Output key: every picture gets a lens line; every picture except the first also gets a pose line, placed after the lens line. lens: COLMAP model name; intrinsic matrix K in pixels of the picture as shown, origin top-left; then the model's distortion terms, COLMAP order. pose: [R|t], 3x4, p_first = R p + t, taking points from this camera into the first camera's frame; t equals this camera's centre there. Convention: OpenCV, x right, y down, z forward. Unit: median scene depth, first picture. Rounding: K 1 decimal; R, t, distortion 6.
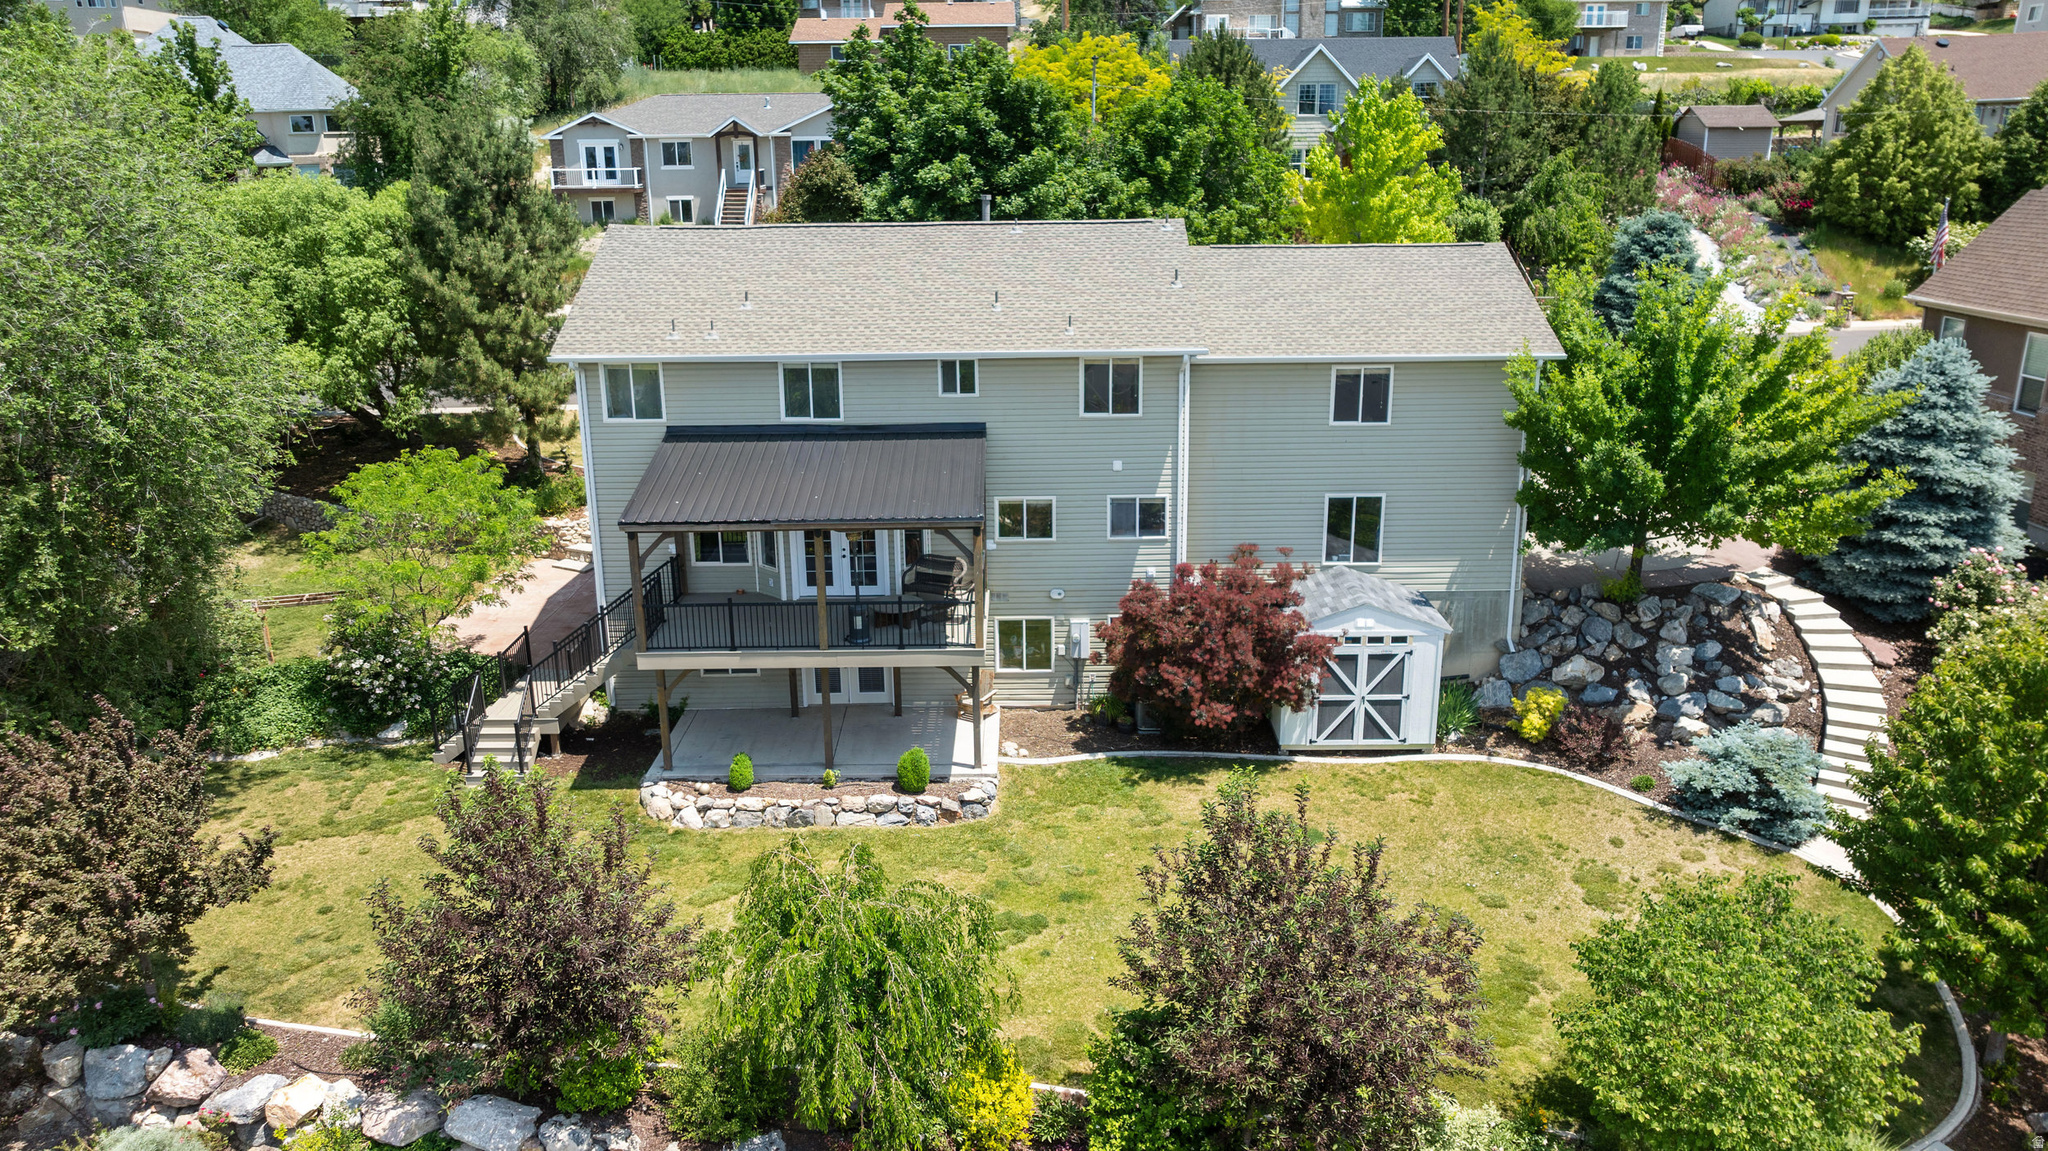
lens RADIAL K [[1485.2, 0, 1022.3], [0, 1485.2, 563.3], [0, 0, 1]] dist [-0.055165, 0.055971]
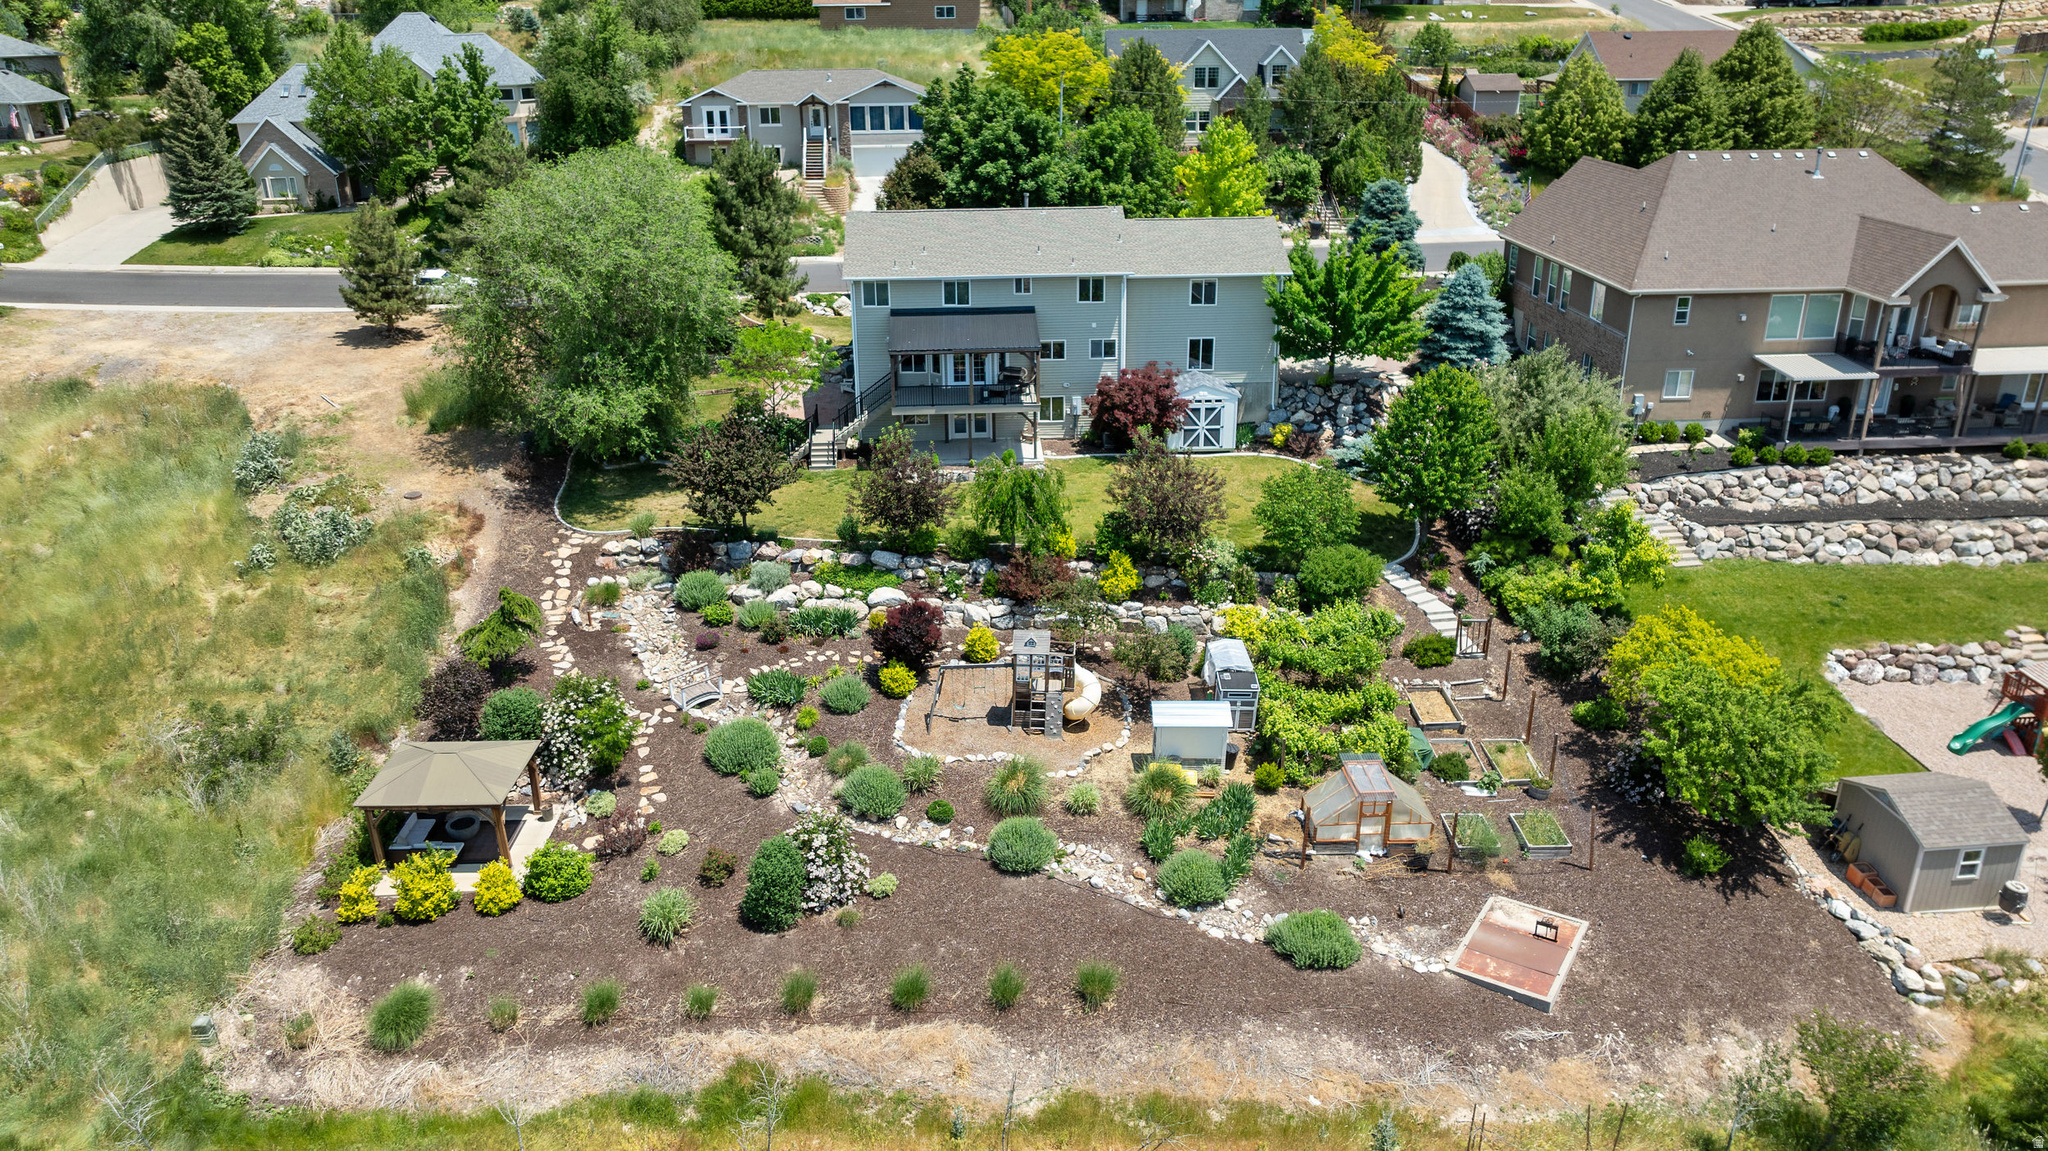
lens RADIAL K [[1485.2, 0, 1018.8], [0, 1485.2, 578.2], [0, 0, 1]] dist [-0.055165, 0.055971]
pose [[0.998816, -0.017265, 0.045491, -0.148965], [0.012788, 0.995209, 0.096926, 0.090581], [-0.046947, -0.096229, 0.994251, -1.184642]]
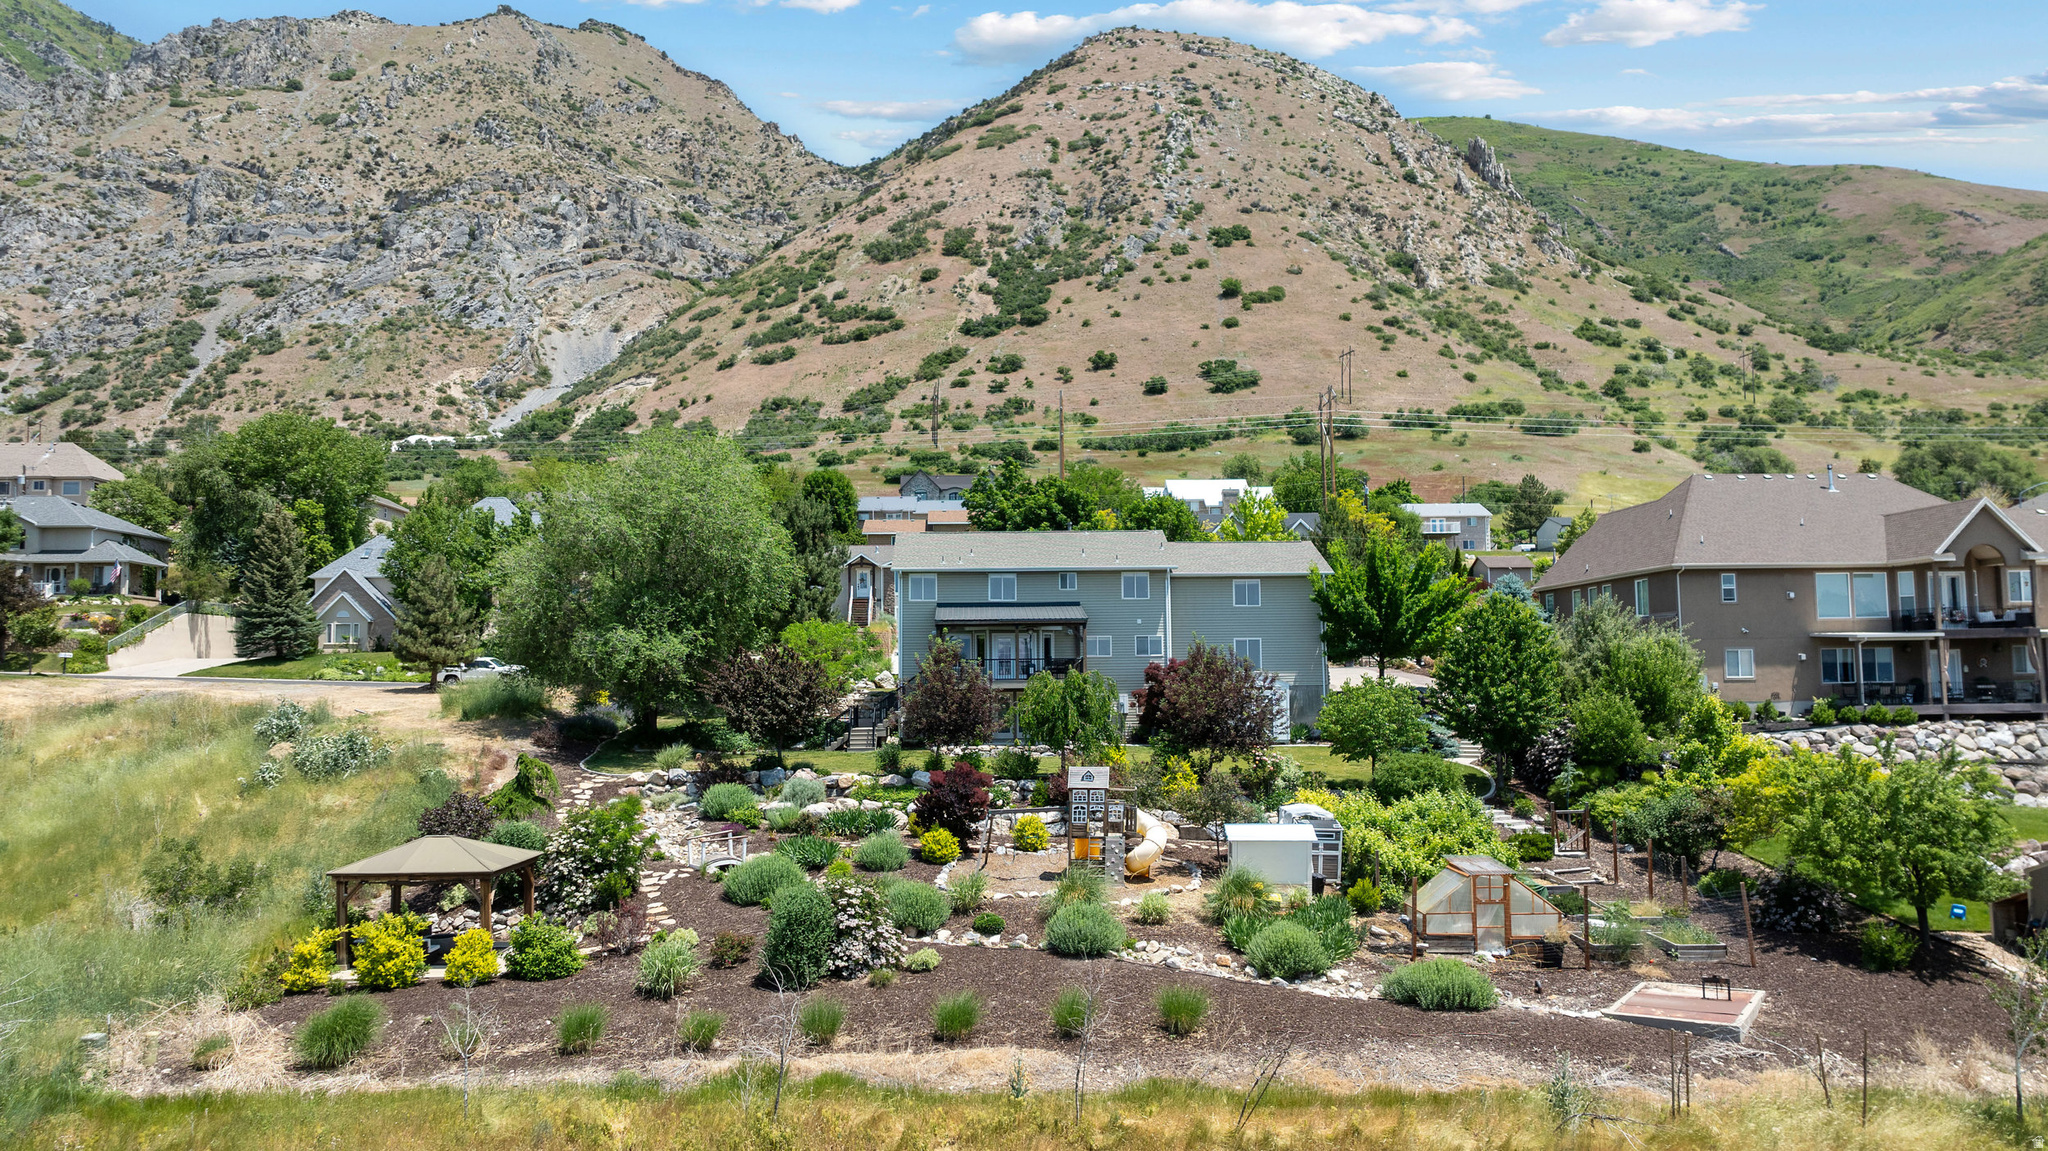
lens RADIAL K [[1485.2, 0, 1014.7], [0, 1485.2, 565.4], [0, 0, 1]] dist [-0.055165, 0.055971]
pose [[0.999540, 0.004460, 0.029983, -0.180974], [0.006717, 0.931937, -0.362559, 0.631880], [-0.029559, 0.362594, 0.931478, -1.046728]]
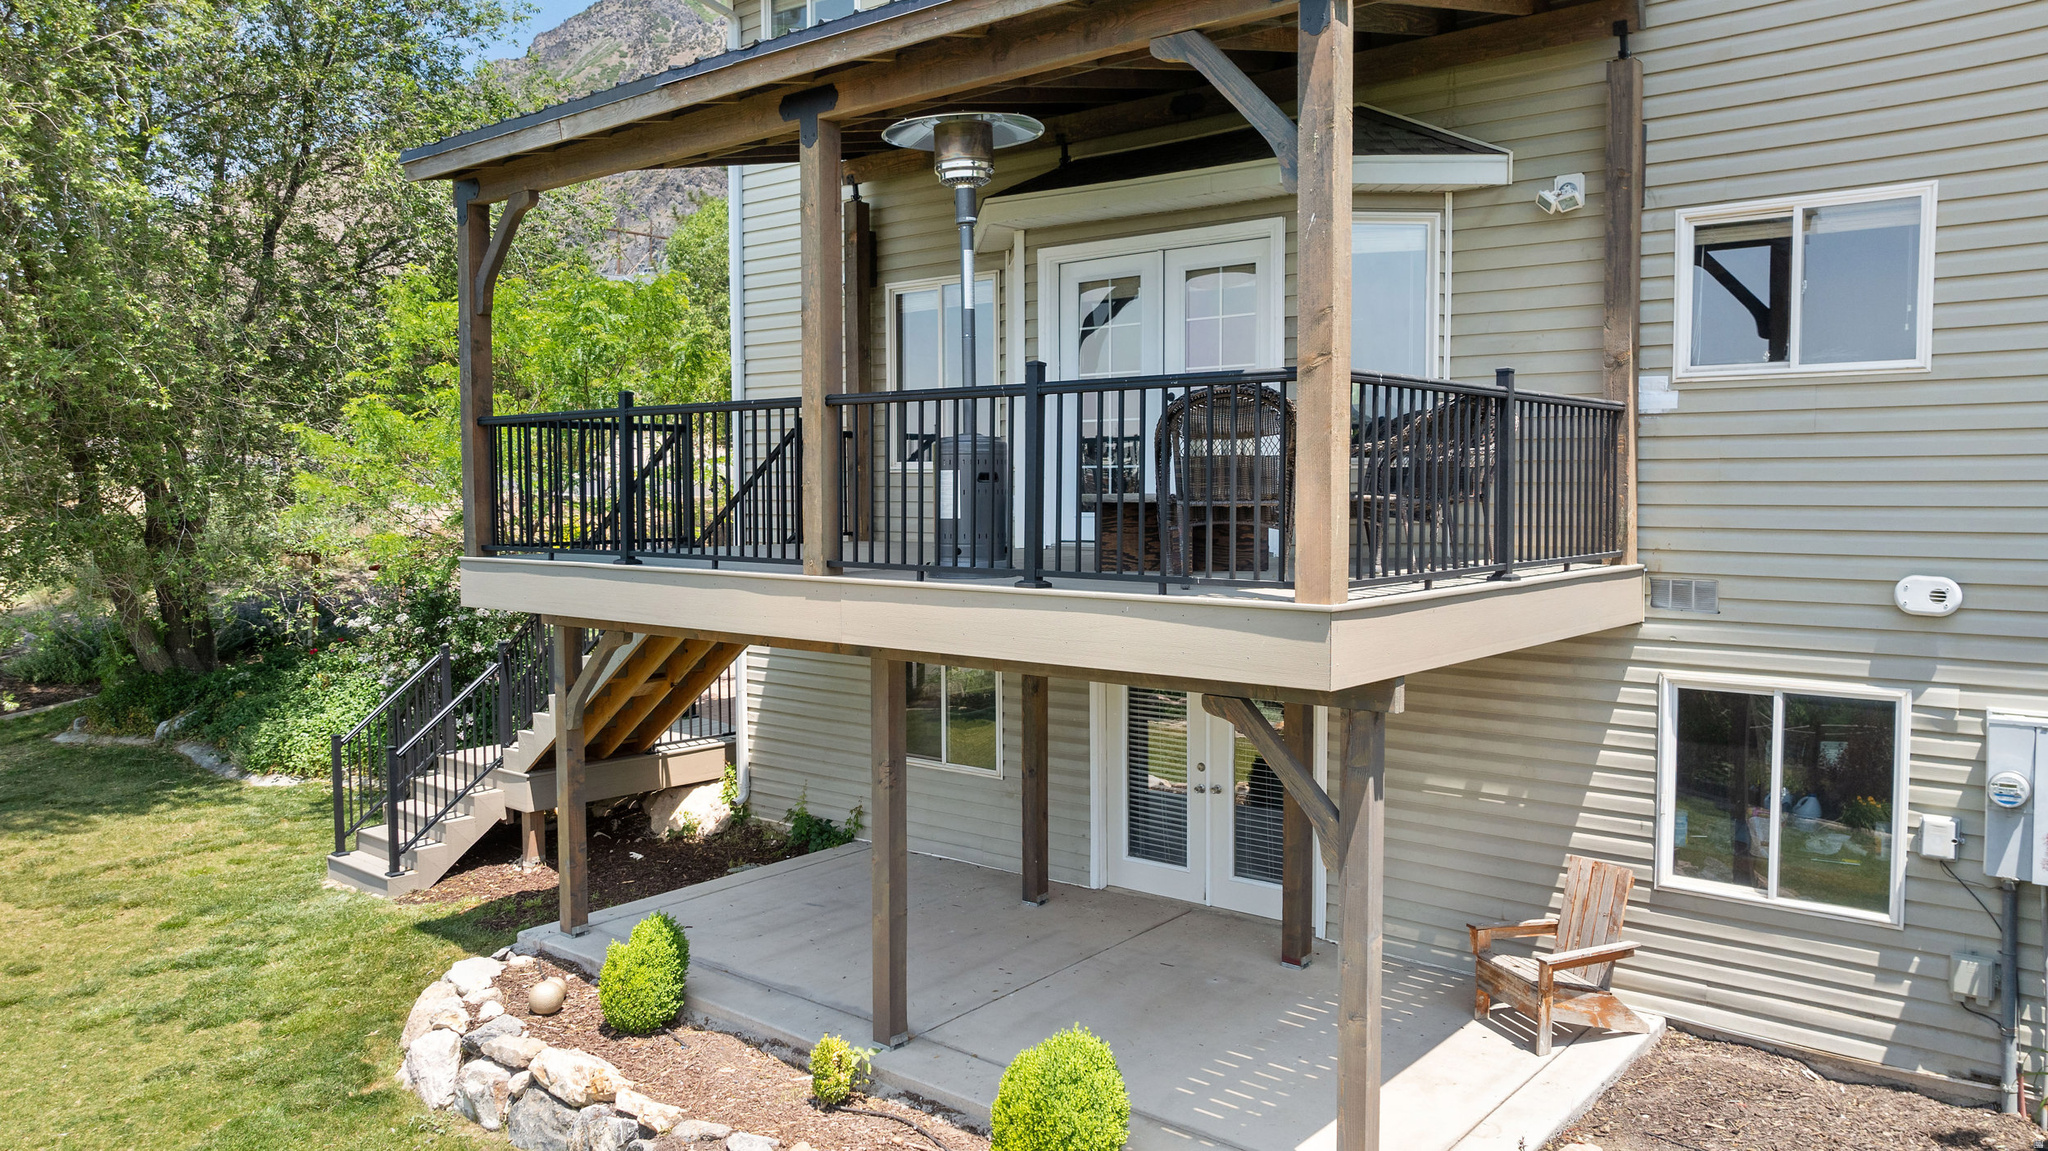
lens RADIAL K [[1485.2, 0, 1017.4], [0, 1485.2, 558.5], [0, 0, 1]] dist [-0.055165, 0.055971]
pose [[0.755923, 0.040160, -0.653428, 0.067098], [-0.189487, 0.968814, -0.159666, 0.081268], [0.626638, 0.244511, 0.739959, 0.718705]]
